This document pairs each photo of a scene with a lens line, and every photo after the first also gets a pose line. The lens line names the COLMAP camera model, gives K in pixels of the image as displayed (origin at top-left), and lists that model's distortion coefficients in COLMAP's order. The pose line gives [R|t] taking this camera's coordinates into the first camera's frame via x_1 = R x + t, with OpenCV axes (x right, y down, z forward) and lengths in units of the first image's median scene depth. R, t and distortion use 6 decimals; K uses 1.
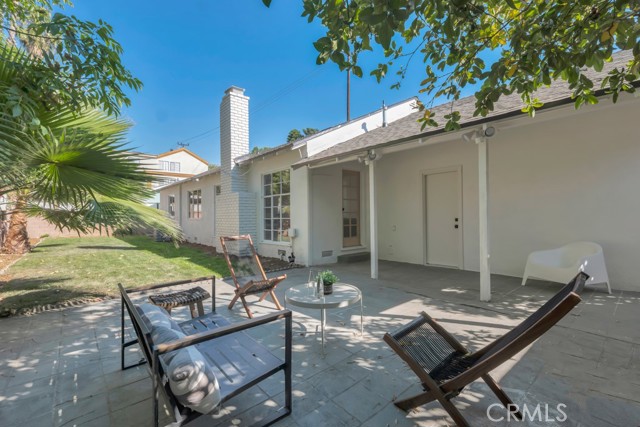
lens RADIAL K [[287.0, 0, 318.5], [0, 287.0, 213.7], [0, 0, 1]] dist [0.004643, -0.002071]
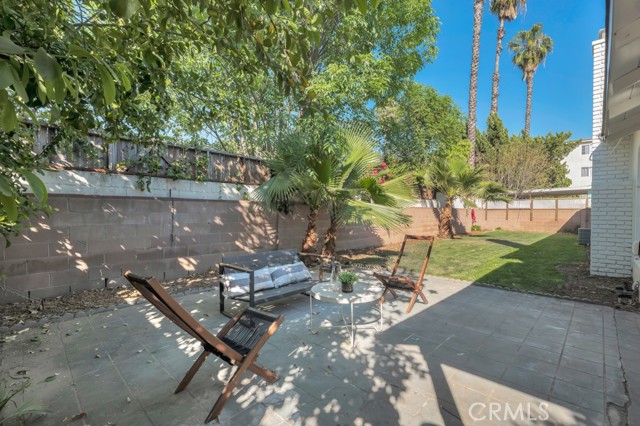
lens RADIAL K [[287.0, 0, 319.5], [0, 287.0, 212.6], [0, 0, 1]] dist [0.004643, -0.002071]
pose [[0.084706, 0.013008, -0.996321, 0.921214], [0.000949, 0.999913, 0.013135, -0.025865], [0.996406, -0.002058, 0.084686, 0.692851]]
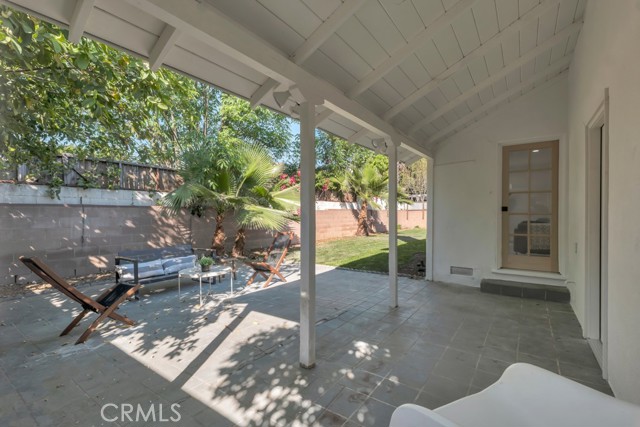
lens RADIAL K [[287.0, 0, 320.1], [0, 287.0, 212.9], [0, 0, 1]] dist [0.004643, -0.002071]
pose [[0.239223, 0.007776, -0.970933, 1.422012], [0.009370, 0.999903, 0.010316, -0.039427], [0.970919, -0.011565, 0.239127, 1.057202]]
